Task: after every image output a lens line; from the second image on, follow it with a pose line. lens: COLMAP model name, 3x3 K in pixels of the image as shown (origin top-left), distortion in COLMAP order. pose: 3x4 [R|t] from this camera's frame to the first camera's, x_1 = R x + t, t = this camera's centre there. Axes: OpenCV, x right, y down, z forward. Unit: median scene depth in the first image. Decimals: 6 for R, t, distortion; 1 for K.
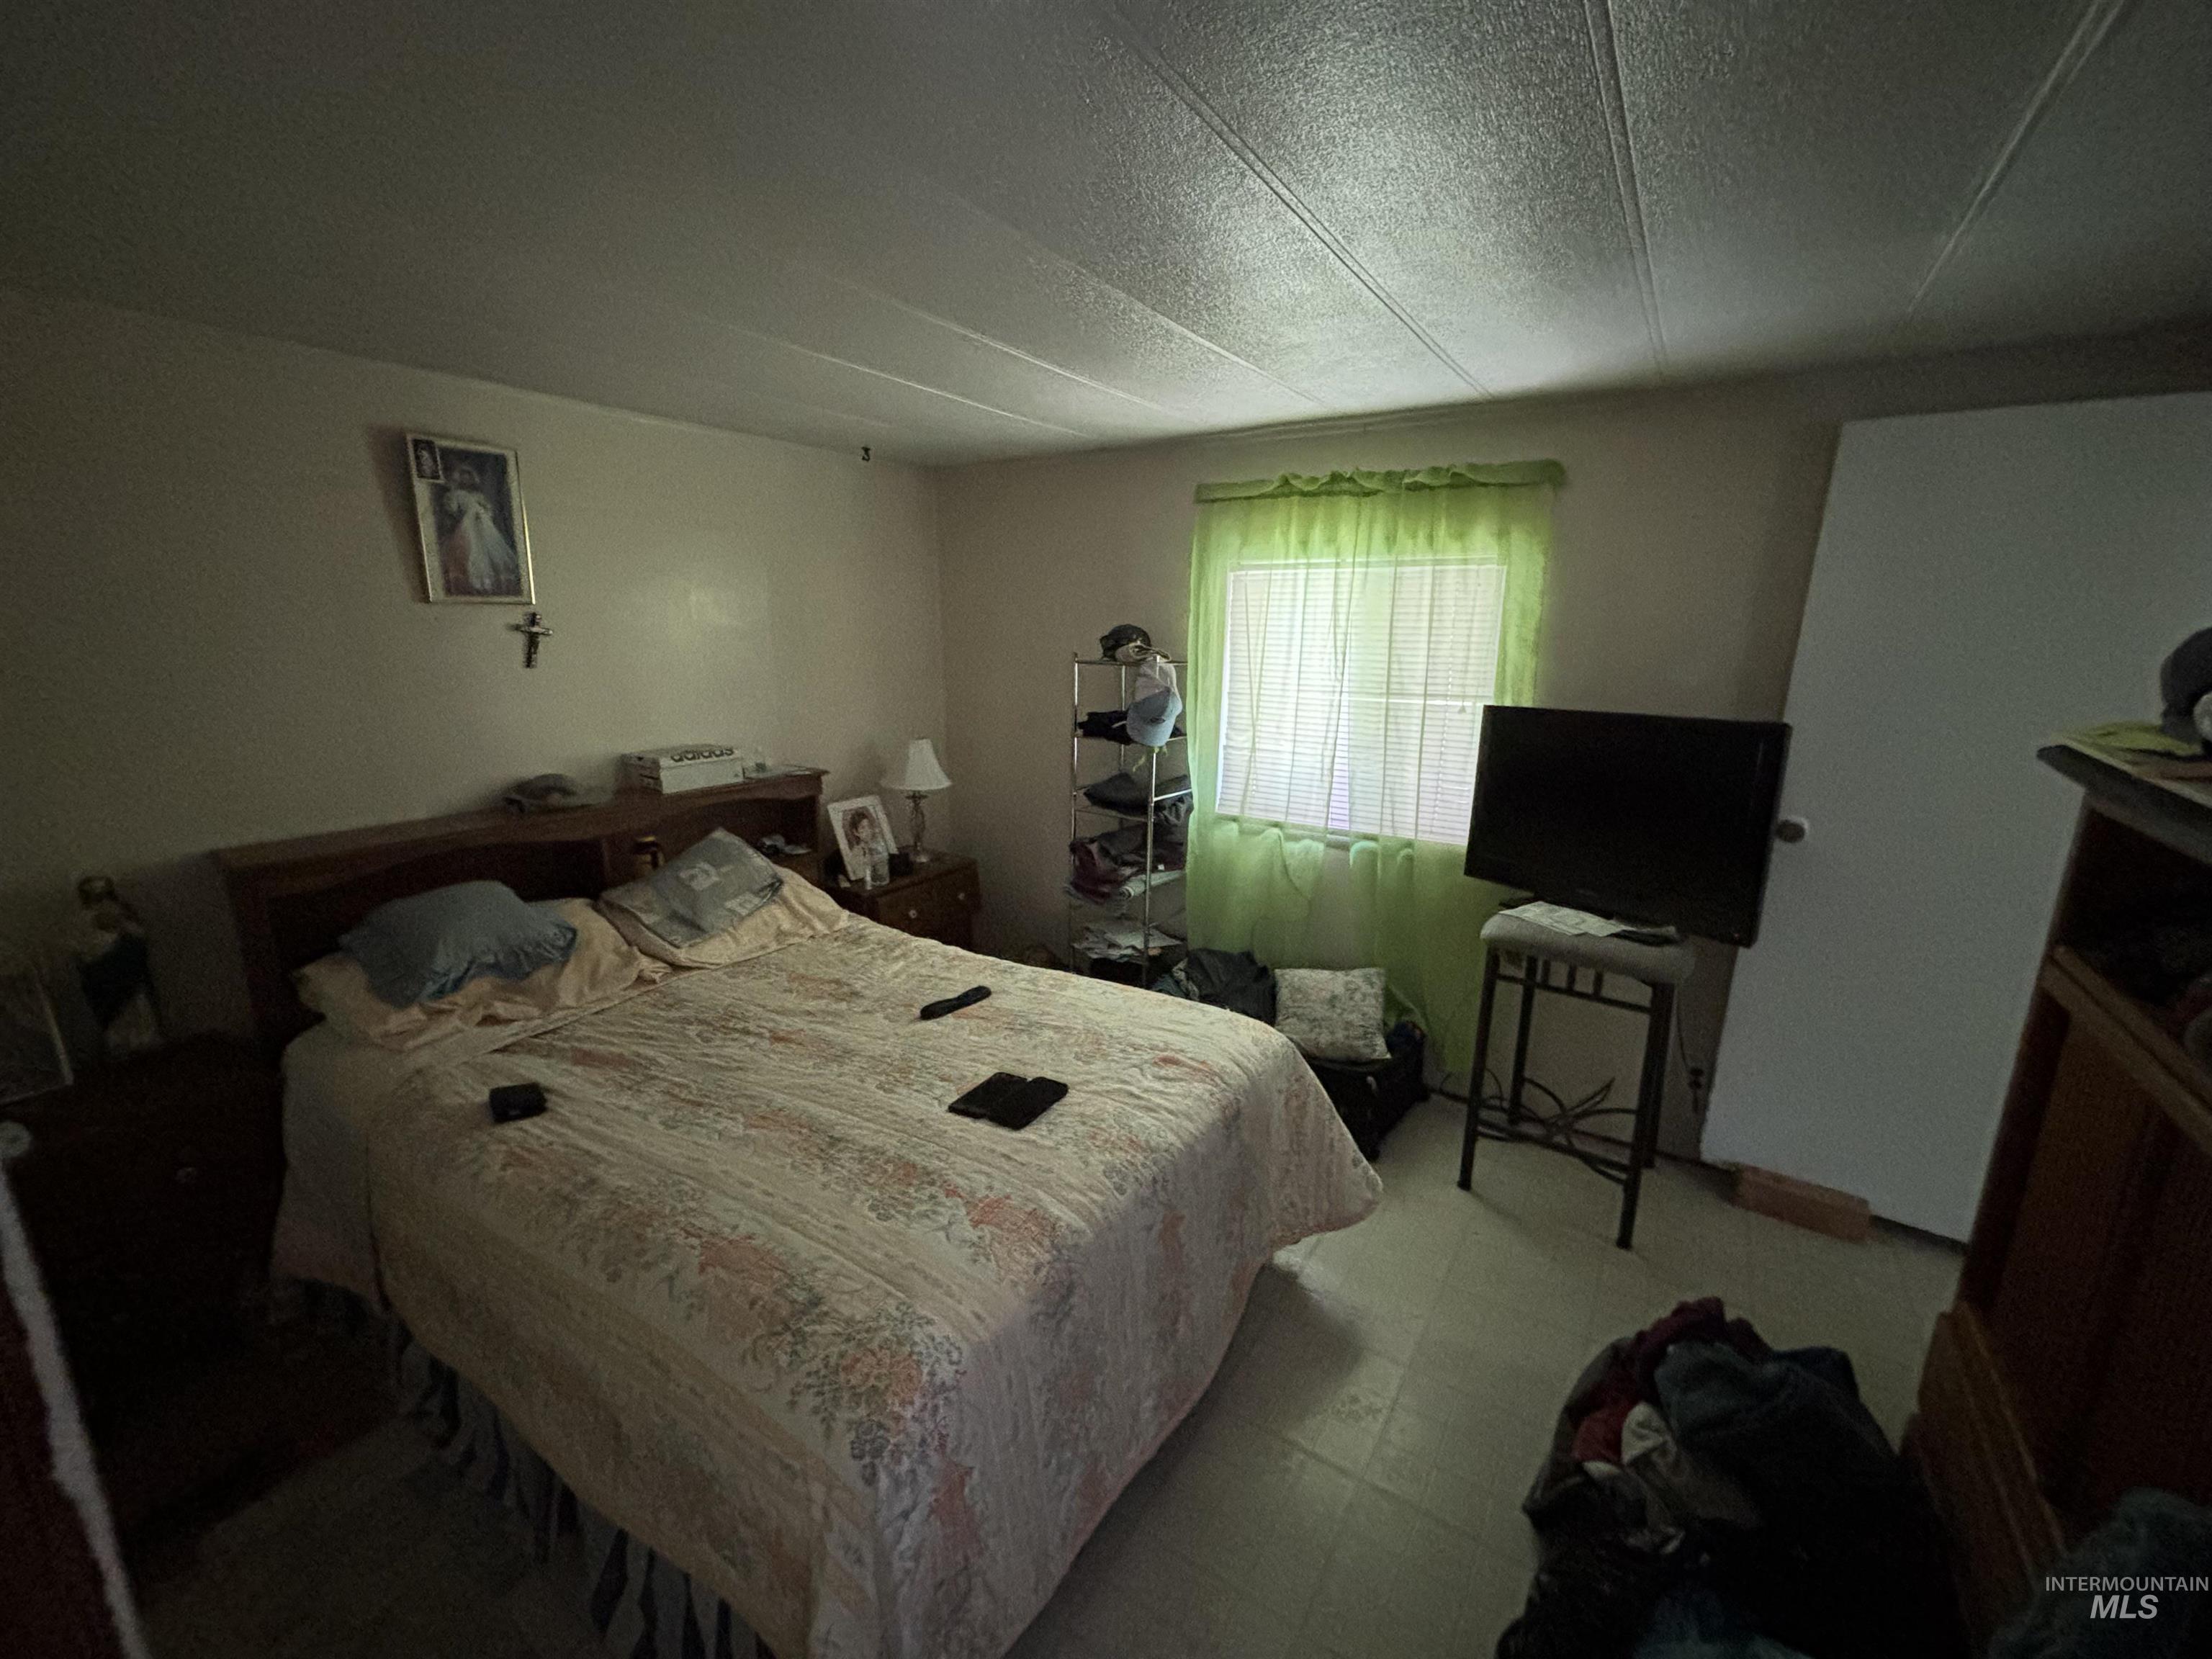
lens RADIAL K [[895.4, 0, 1106.0], [0, 895.4, 829.5], [0, 0, 1]] dist [-0.000713, -0.000255]
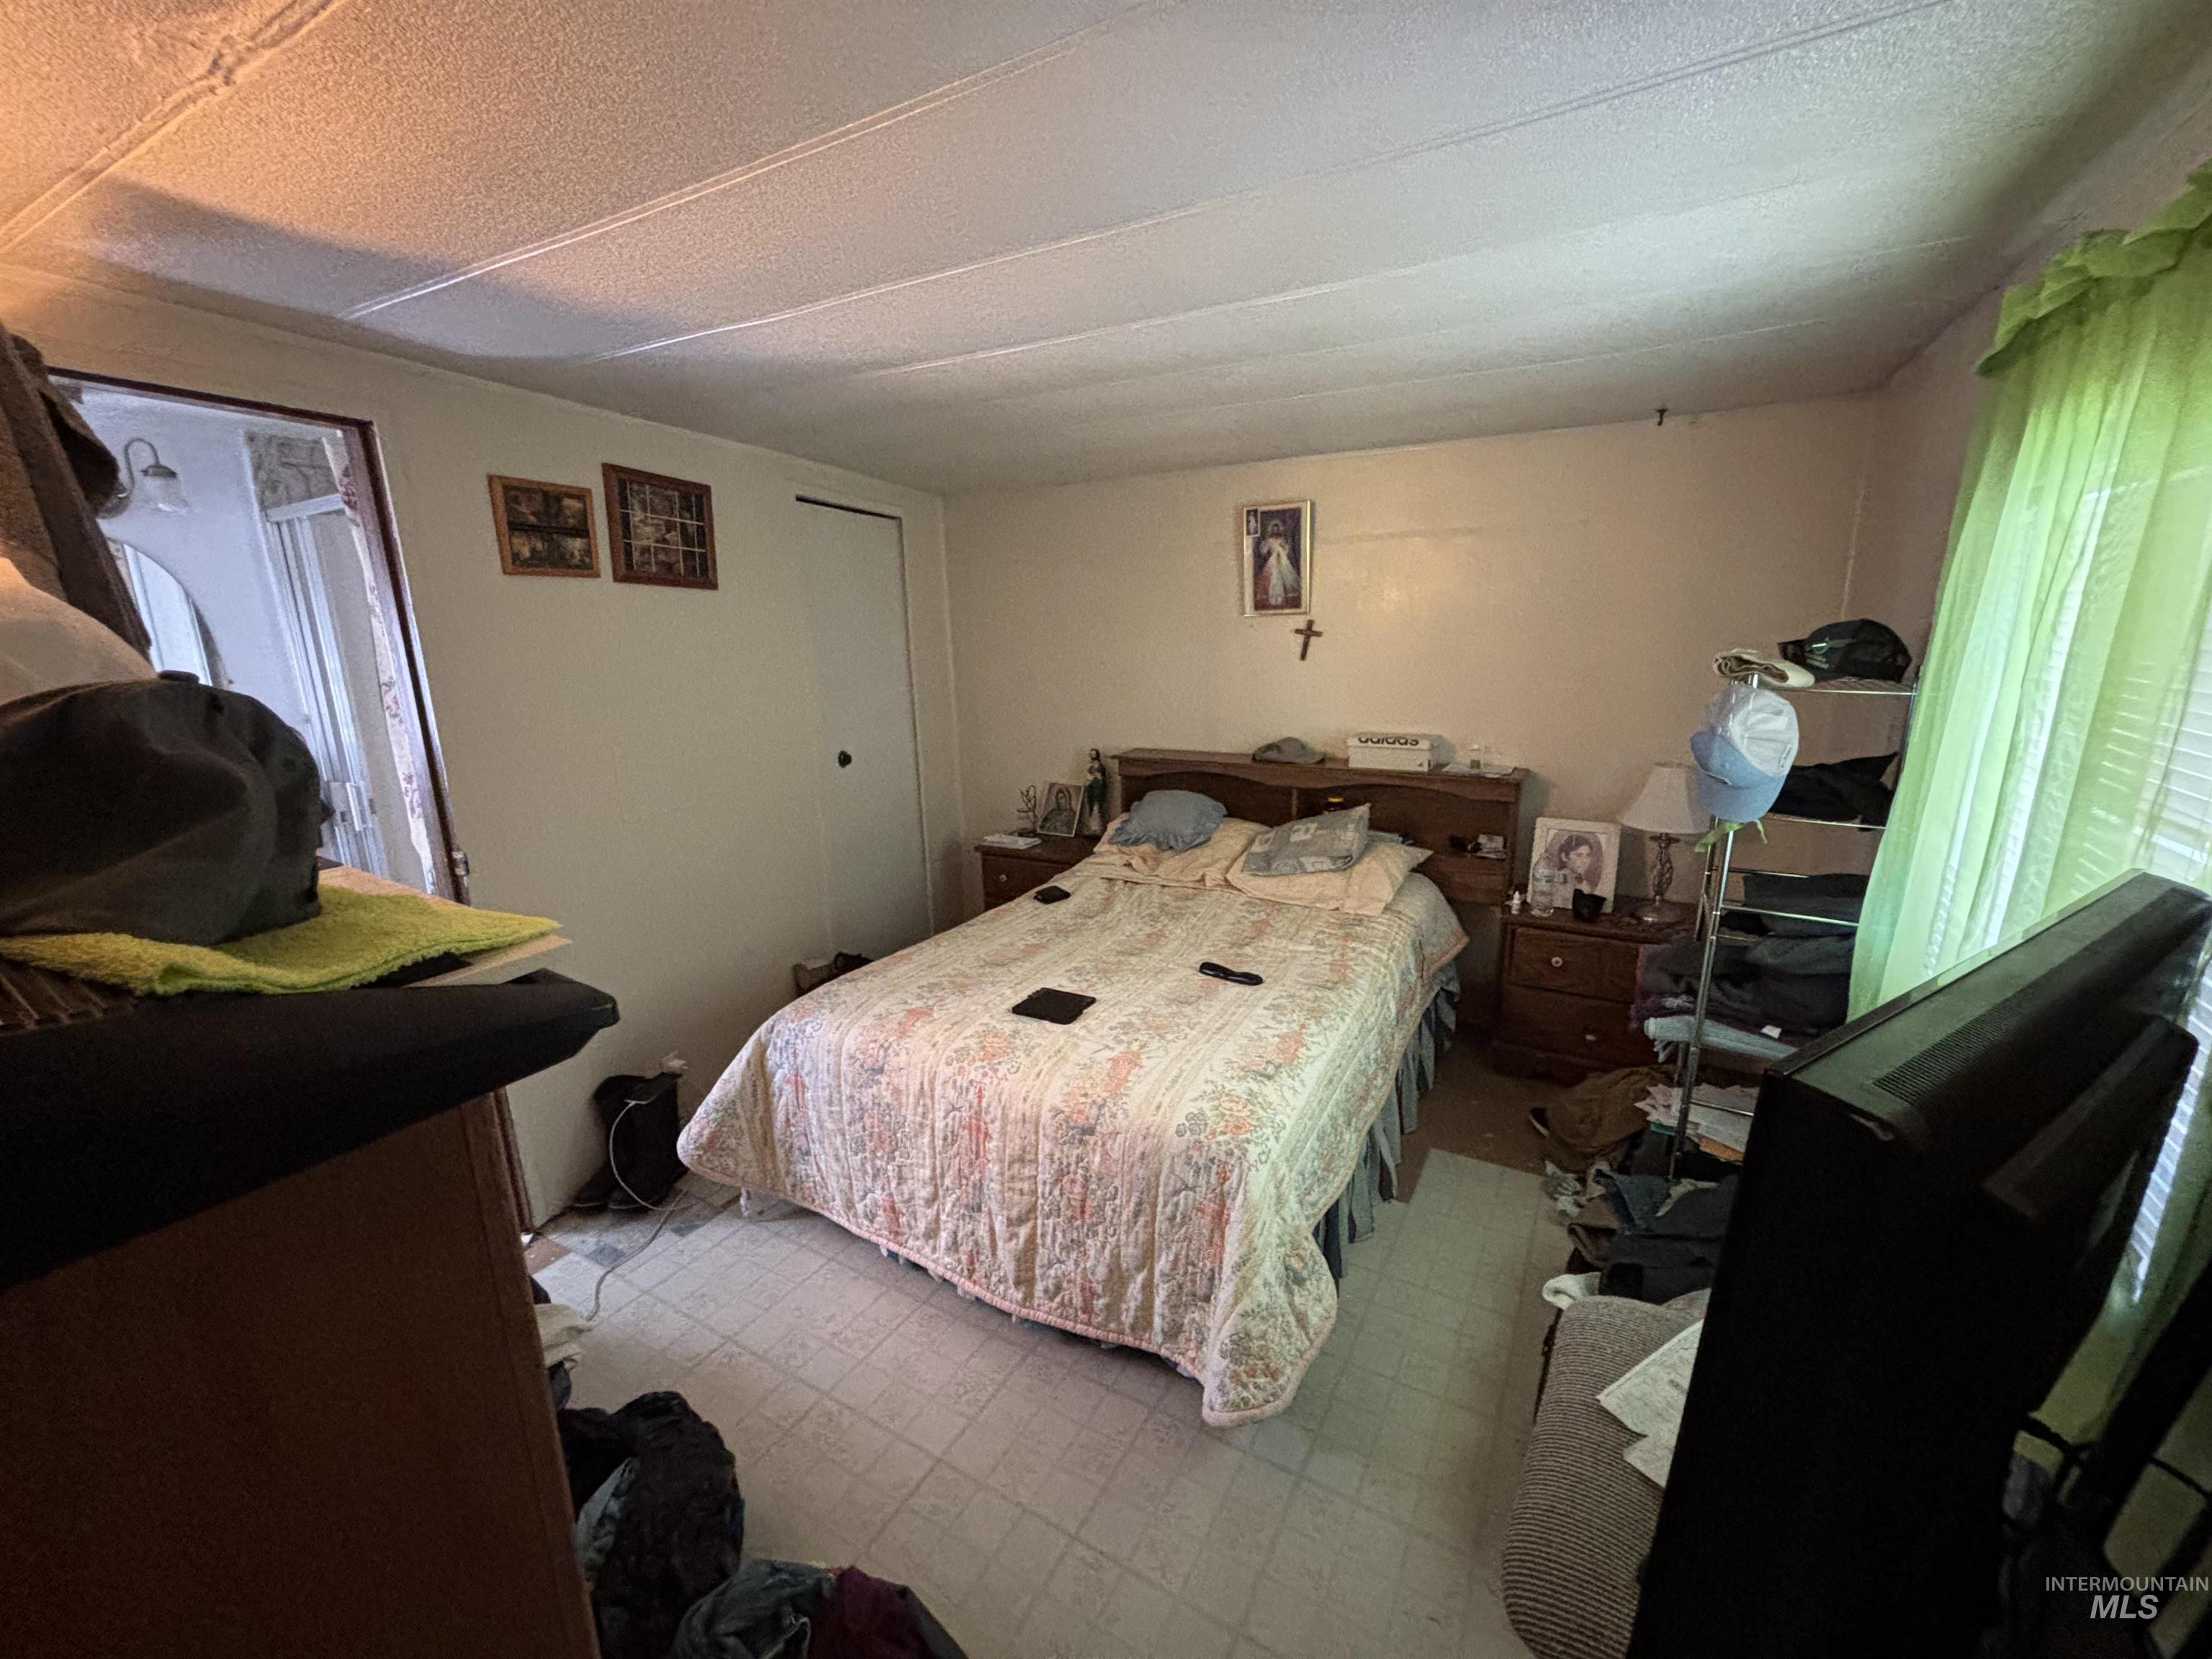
lens RADIAL K [[895.4, 0, 1106.0], [0, 895.4, 829.5], [0, 0, 1]] dist [-0.000713, -0.000255]
pose [[0.054795, 0.210888, -0.975973, 0.804334], [-0.204561, 0.959081, 0.195753, -0.149430], [0.977319, 0.188920, 0.095693, 0.673587]]
